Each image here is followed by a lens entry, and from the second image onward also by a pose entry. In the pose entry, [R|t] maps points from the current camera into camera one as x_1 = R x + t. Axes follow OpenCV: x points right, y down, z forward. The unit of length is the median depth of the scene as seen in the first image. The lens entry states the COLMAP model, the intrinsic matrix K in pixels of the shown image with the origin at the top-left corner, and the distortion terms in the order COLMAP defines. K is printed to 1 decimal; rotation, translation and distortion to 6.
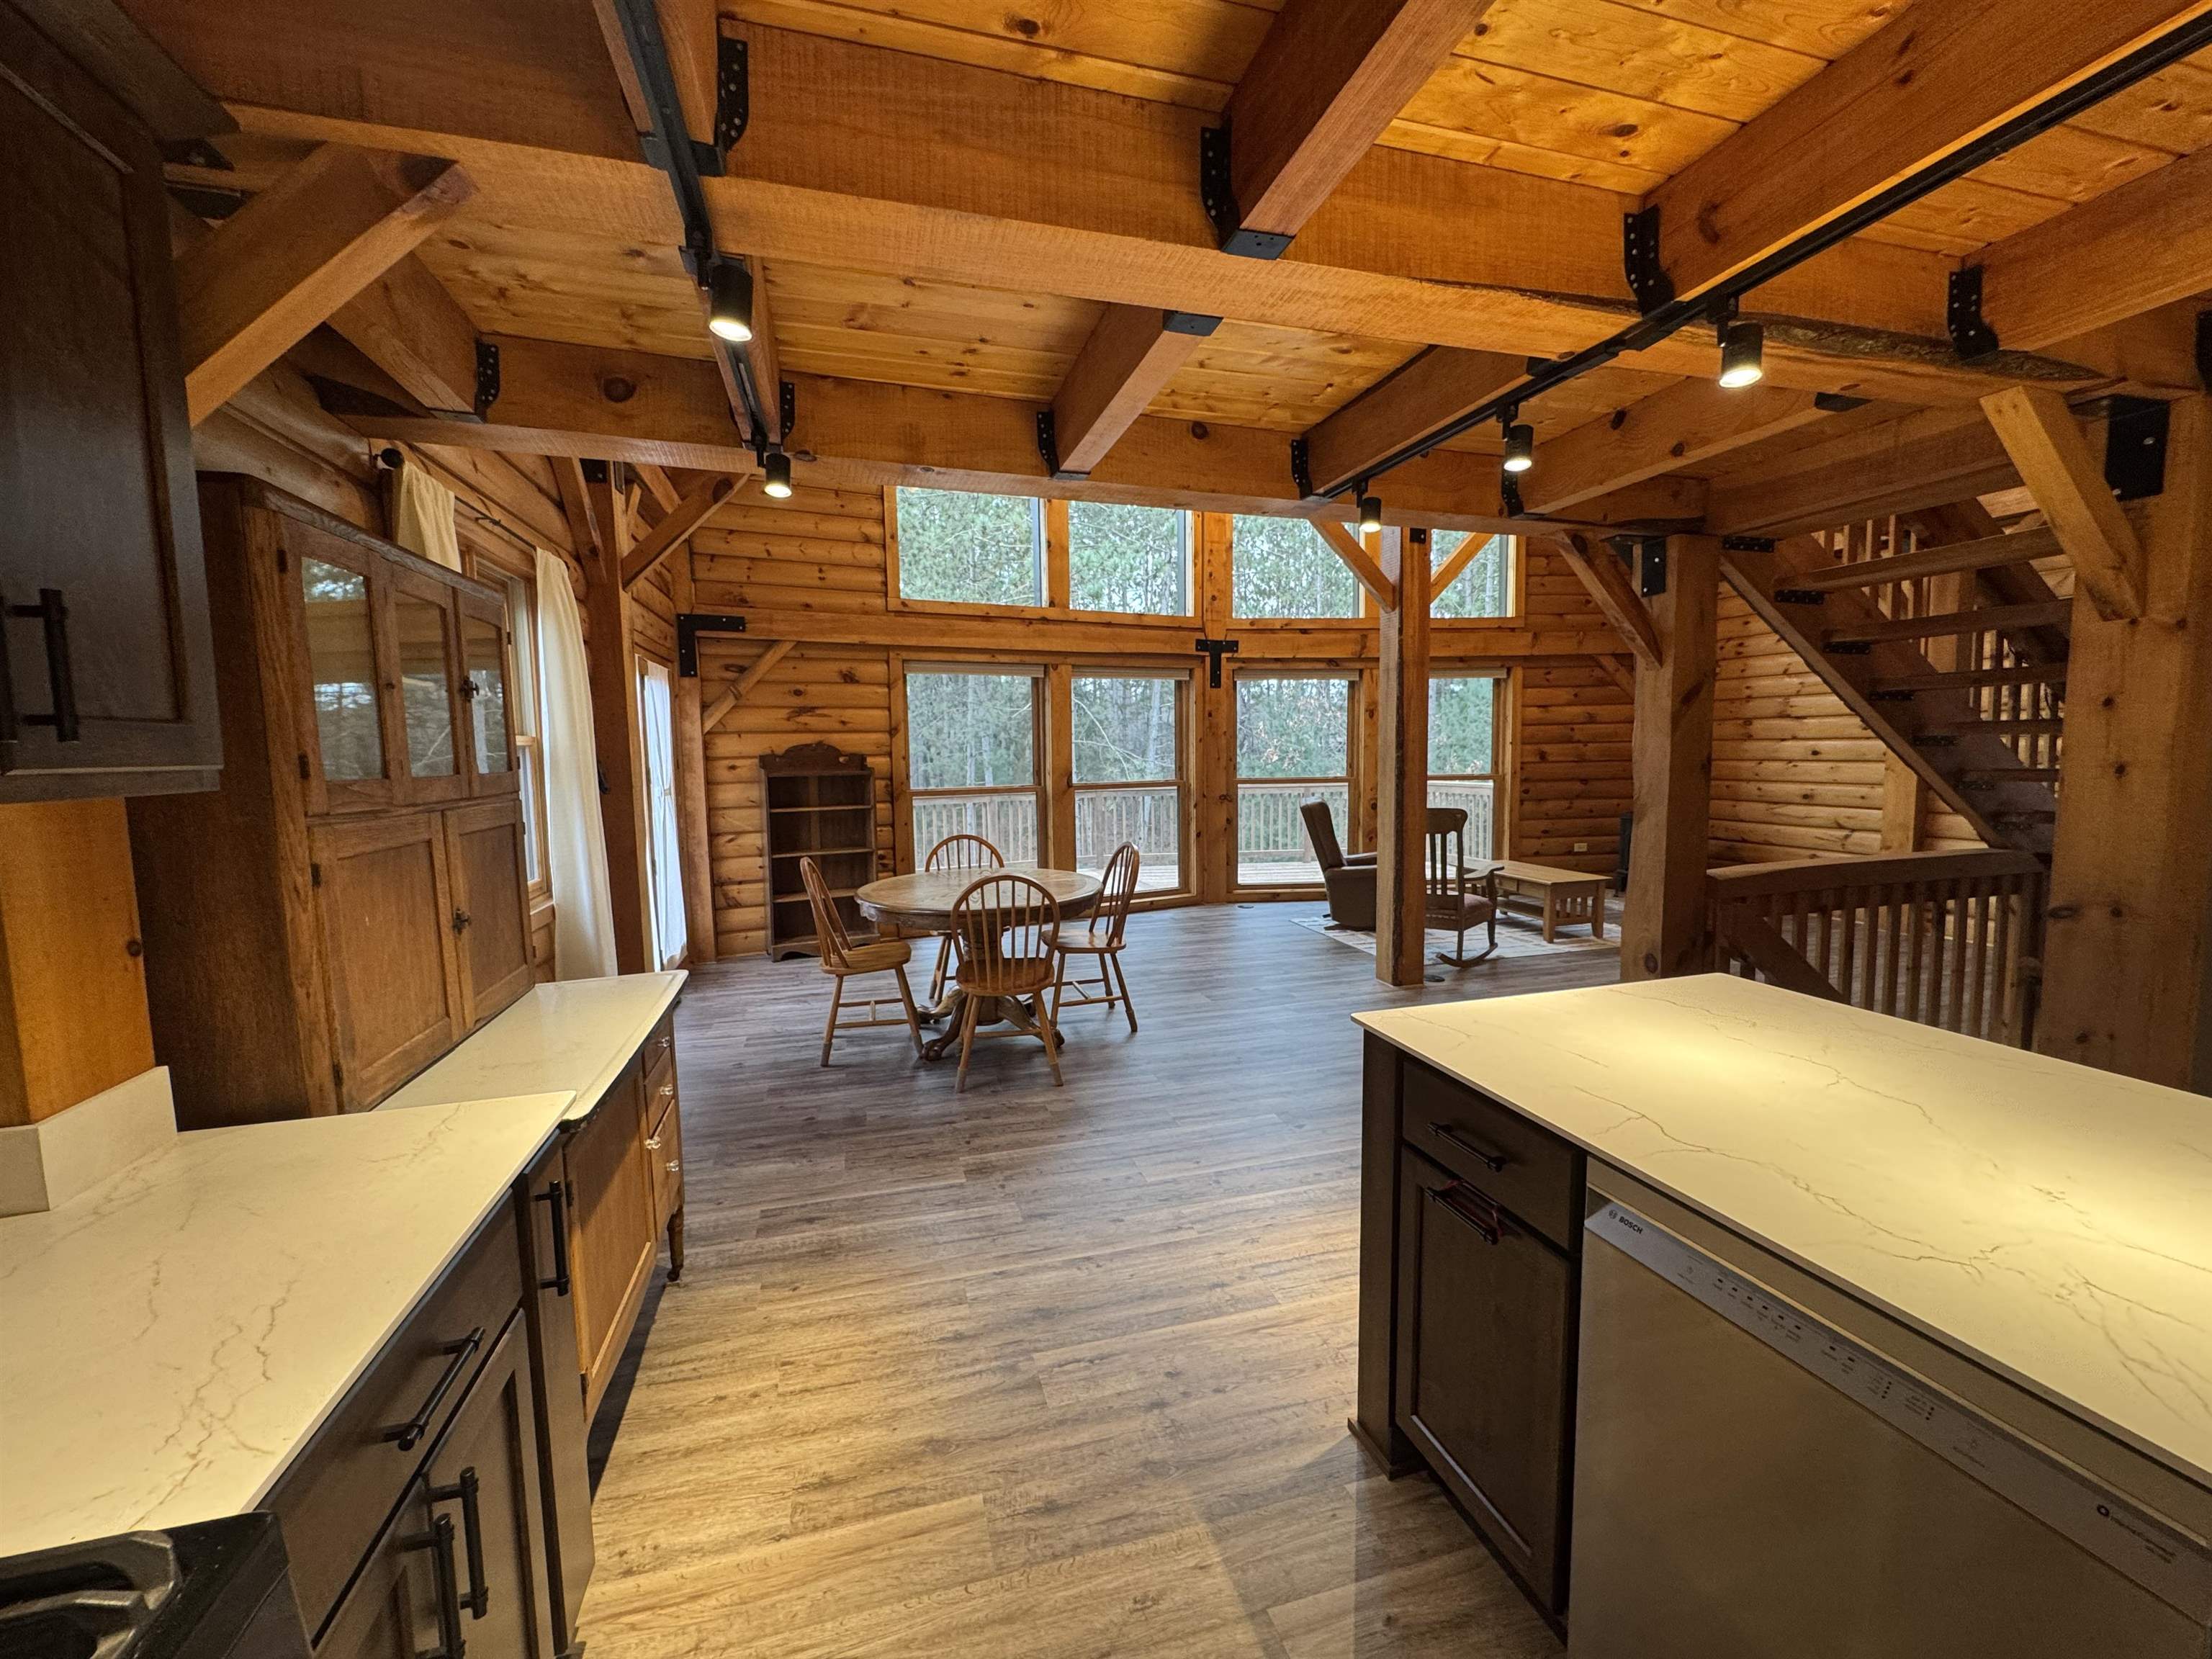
lens RADIAL K [[887.9, 0, 1106.0], [0, 887.9, 829.5], [0, 0, 1]] dist [0.001043, -0.000131]
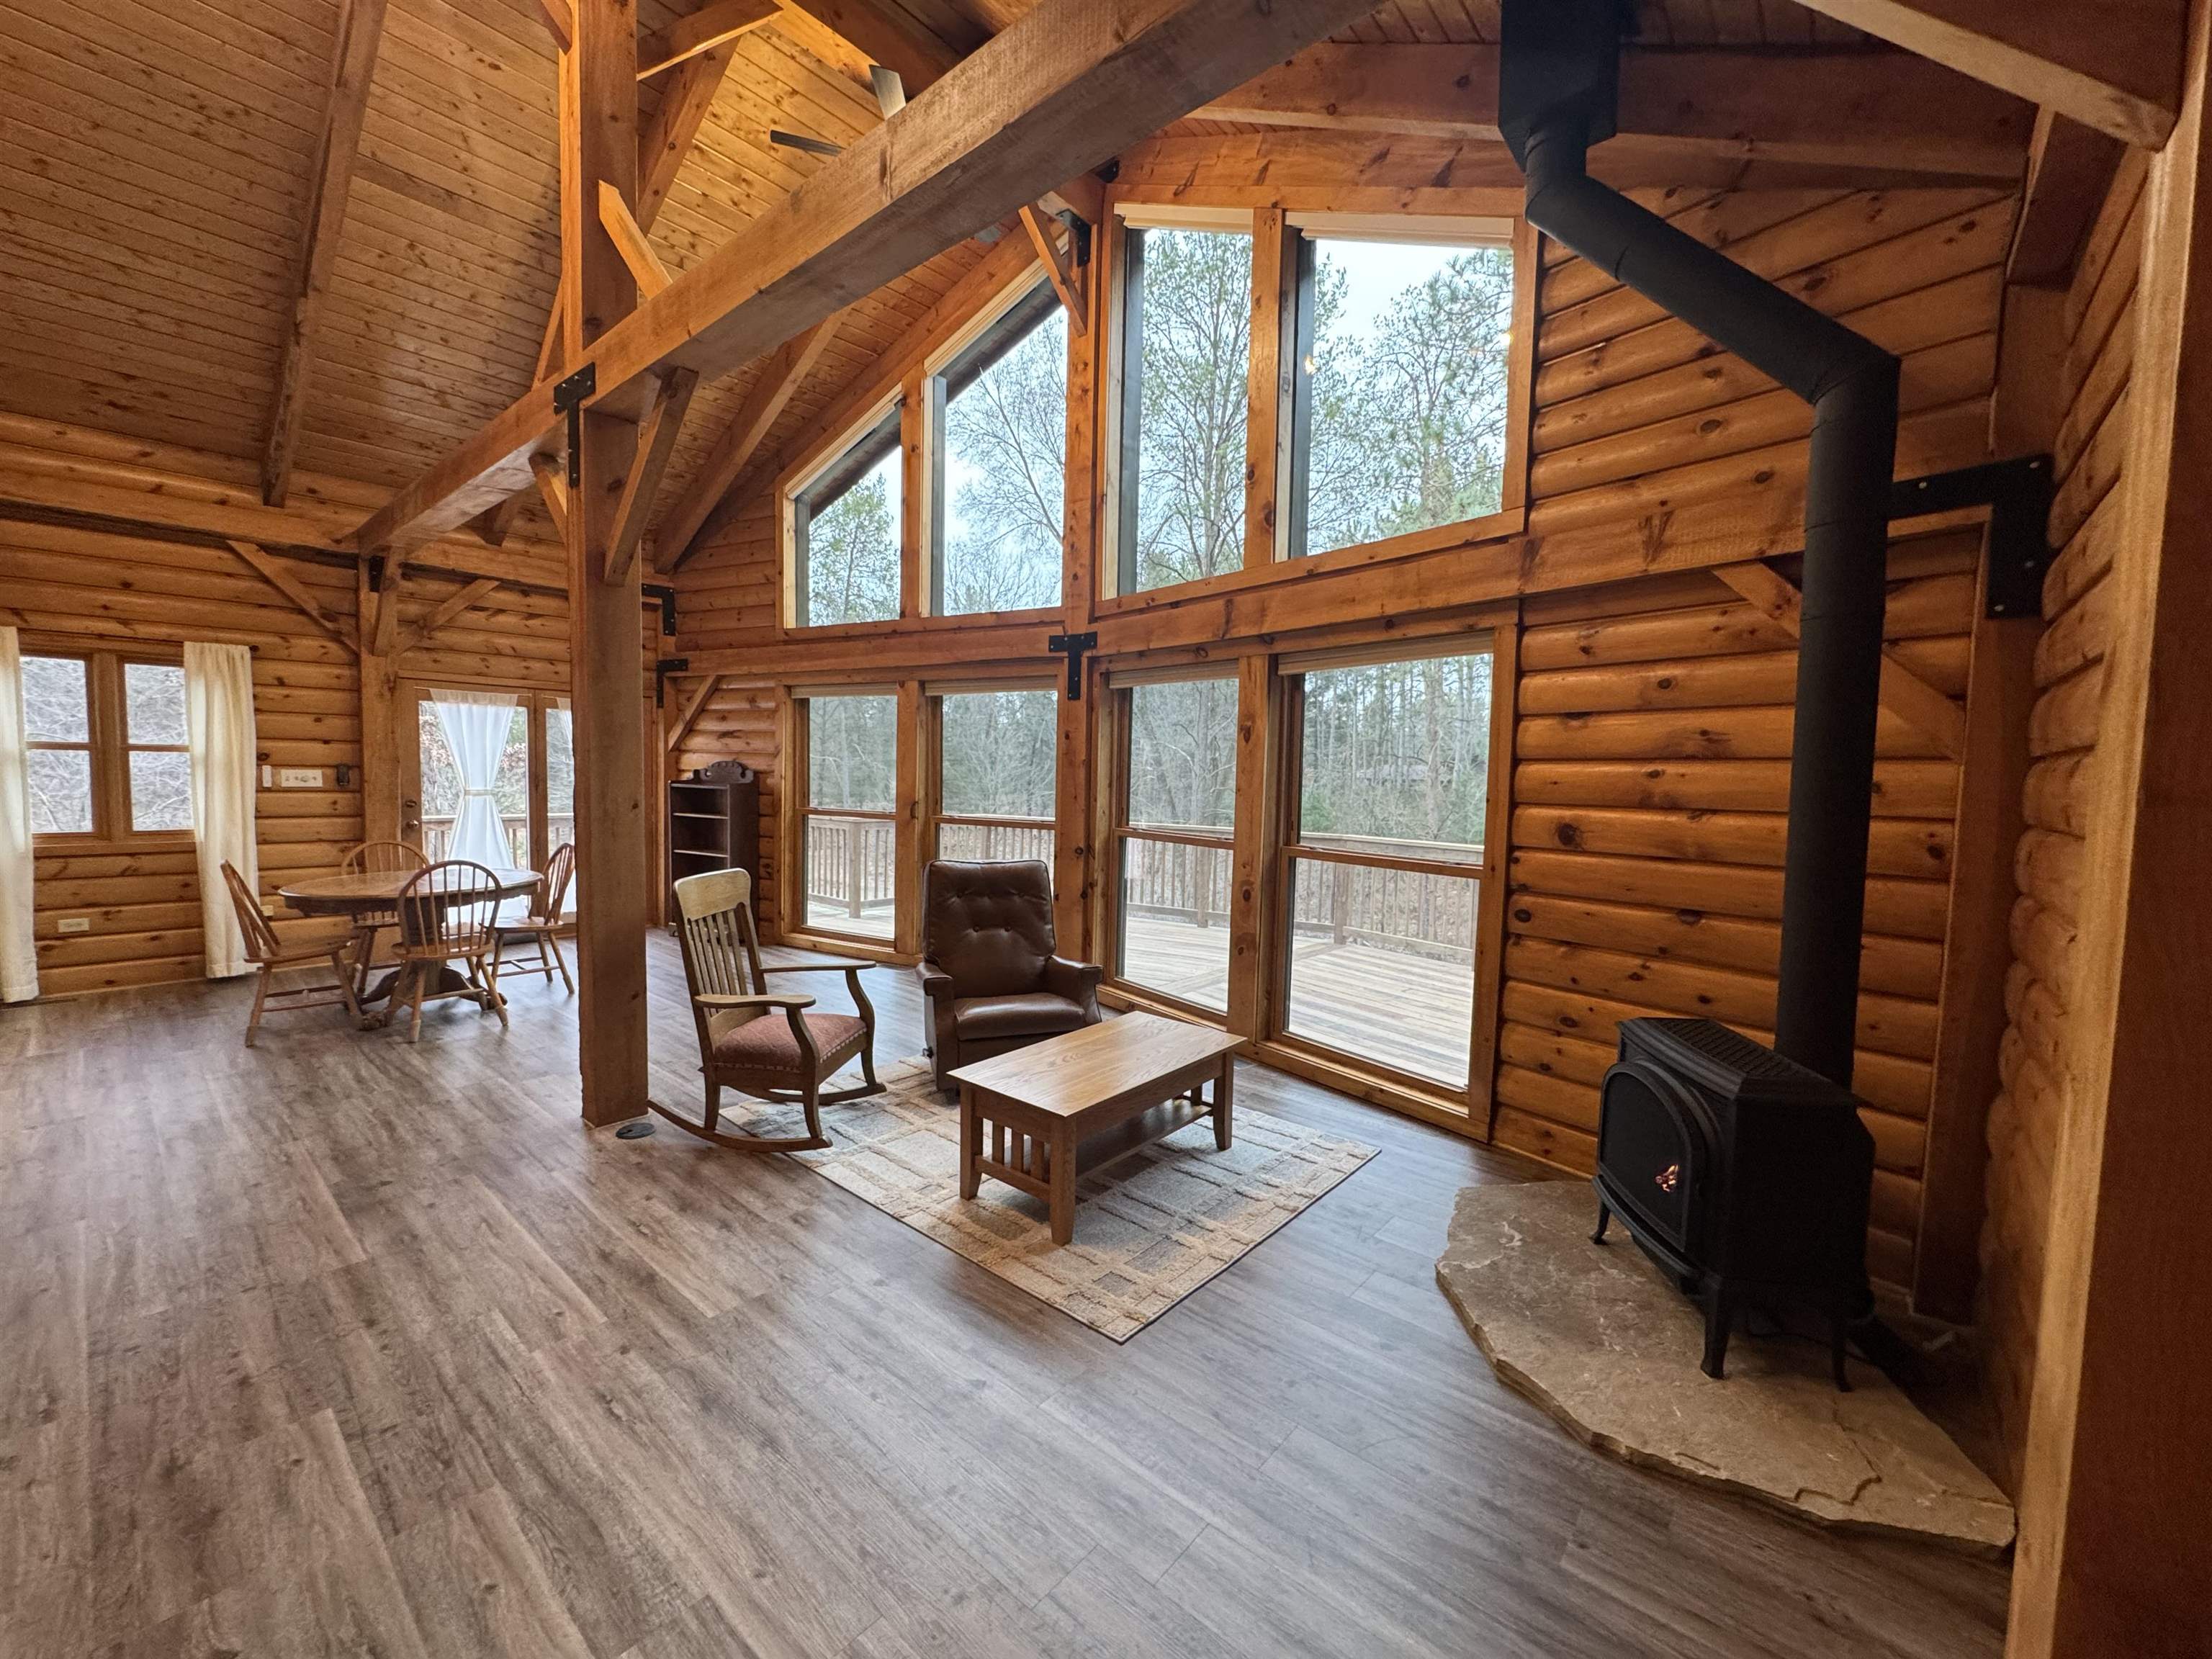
lens RADIAL K [[887.9, 0, 1106.0], [0, 887.9, 829.5], [0, 0, 1]] dist [0.001043, -0.000131]
pose [[0.546501, 0.085121, -0.833121, 0.788211], [-0.115184, 0.993006, 0.025899, -0.079198], [0.829500, 0.081808, 0.552483, 0.658782]]
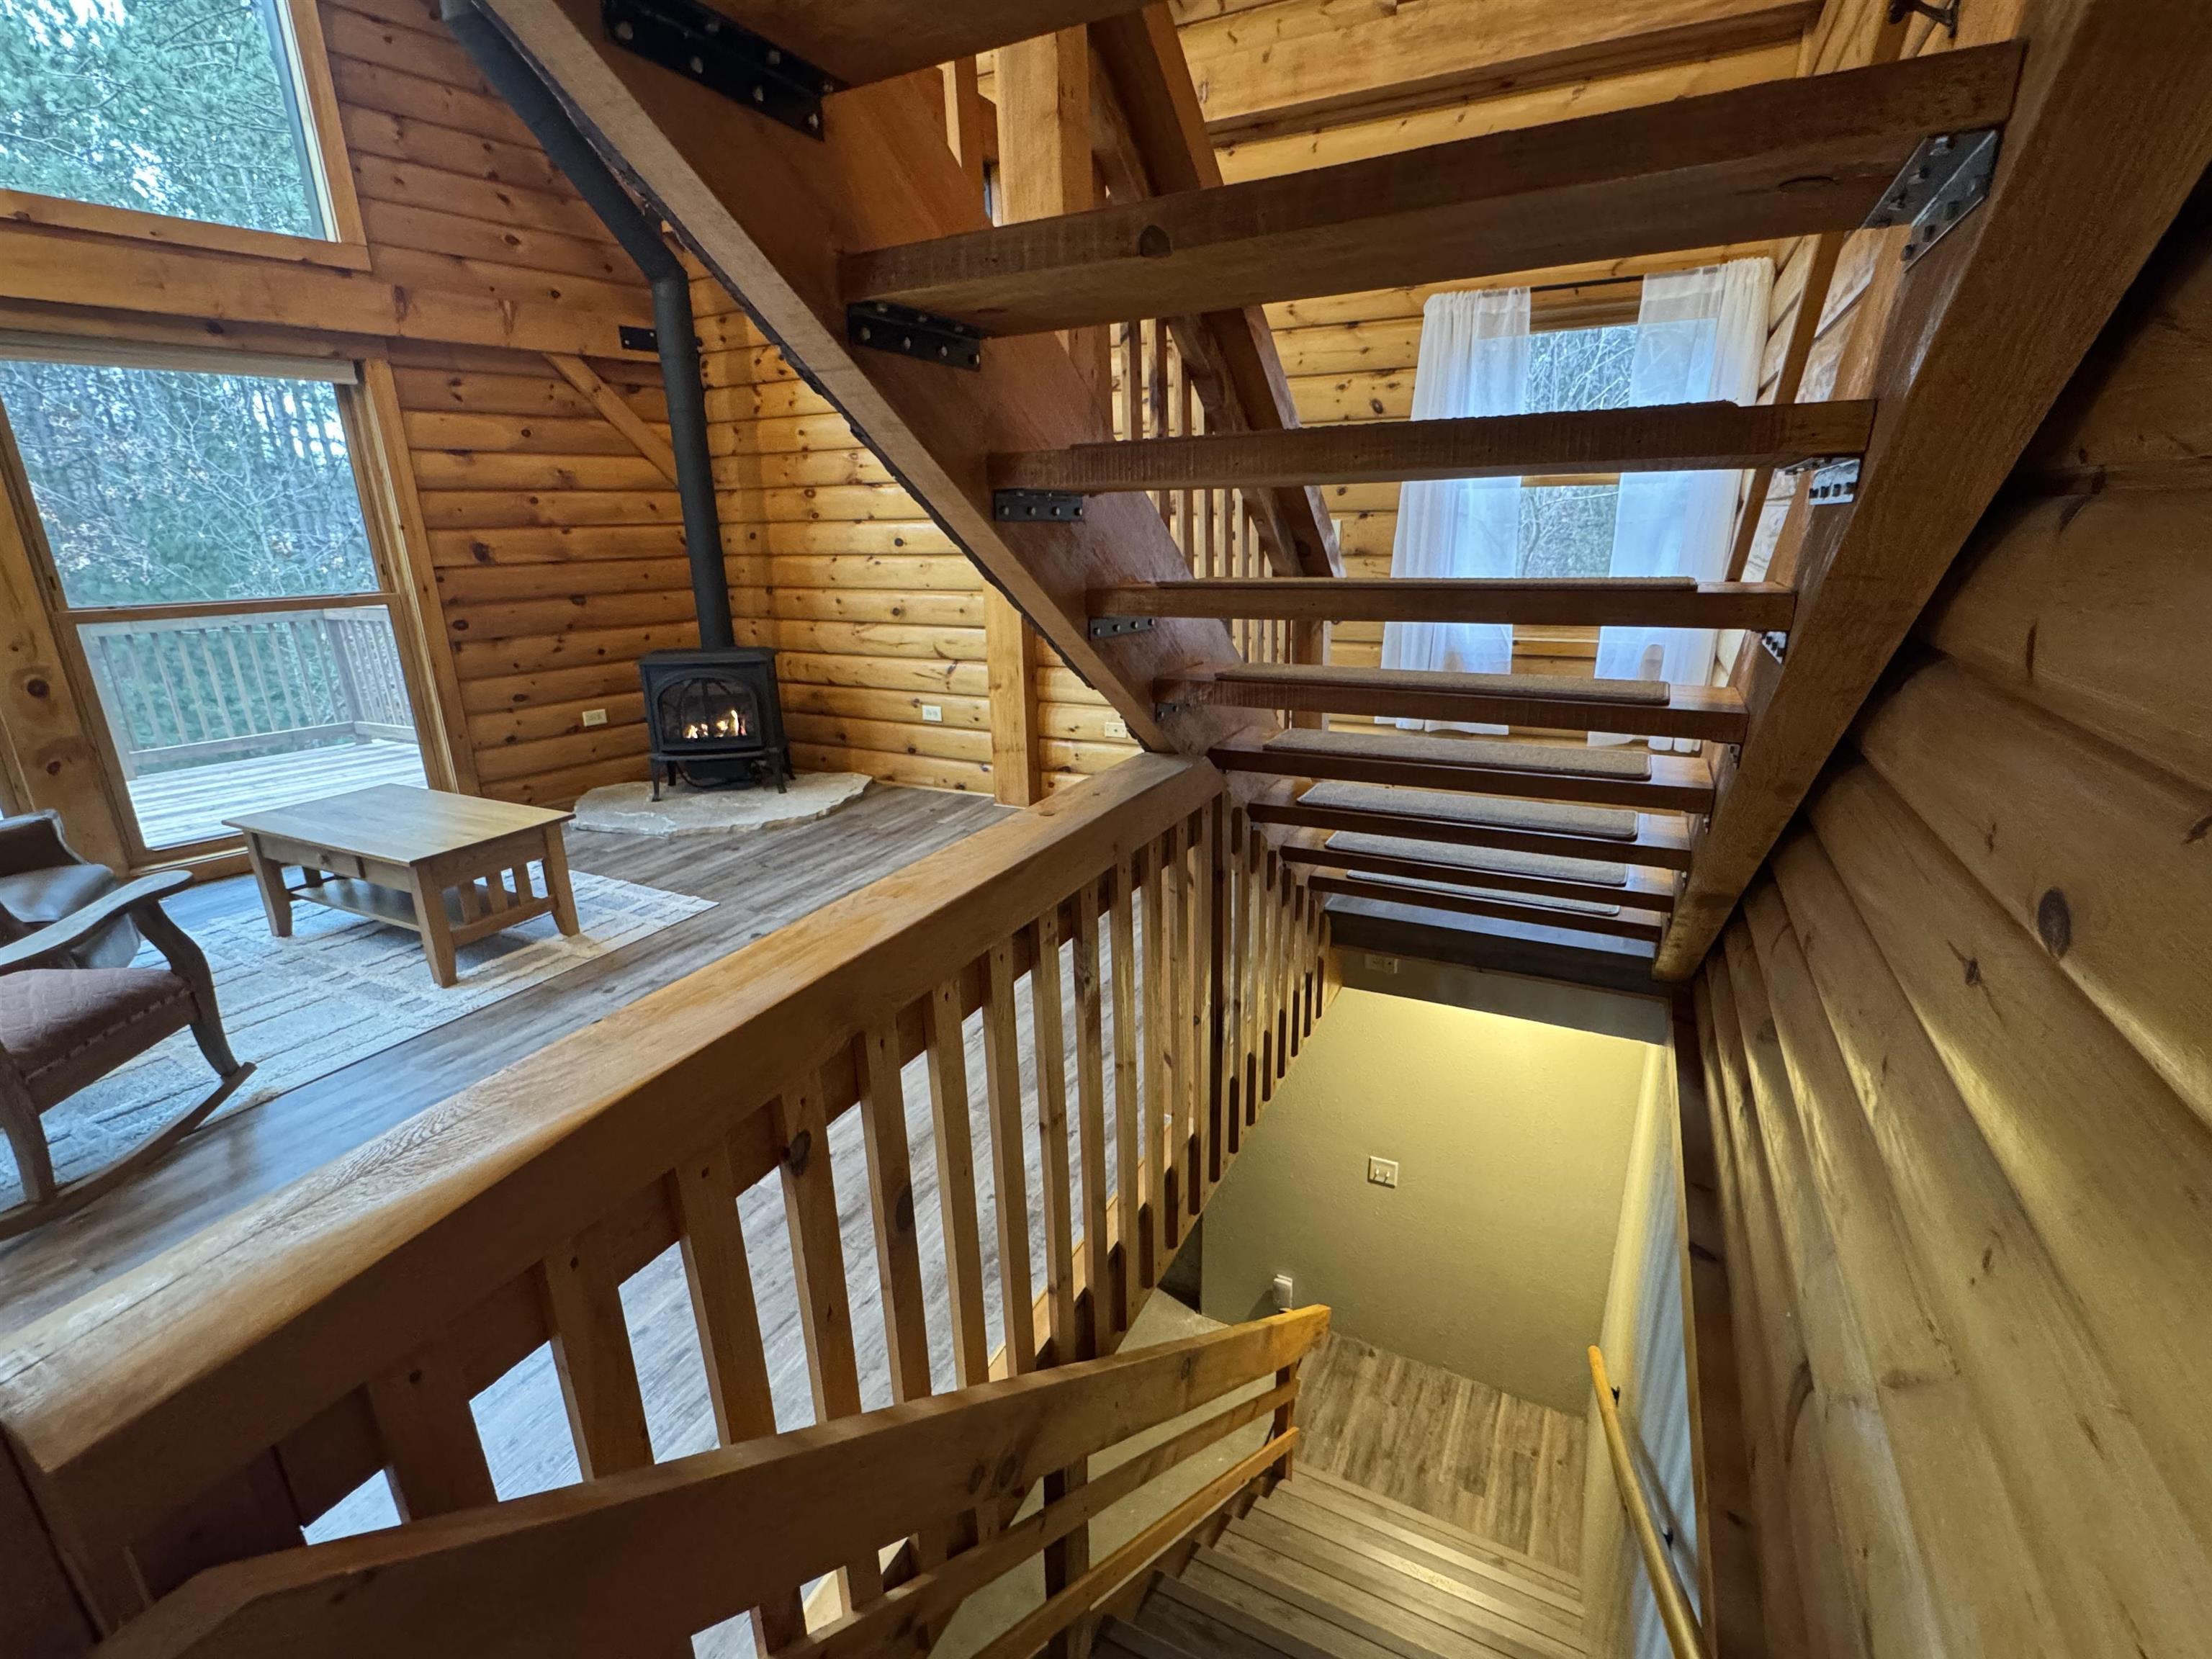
lens RADIAL K [[987.4, 0, 1104.8], [0, 987.4, 821.1], [0, 0, 1]] dist [-0.001576, -0.000359]
pose [[0.682615, -0.207421, 0.700723, 0.335304], [0.073571, 0.973507, 0.216498, -0.031404], [-0.727065, -0.096232, 0.679791, 0.362556]]
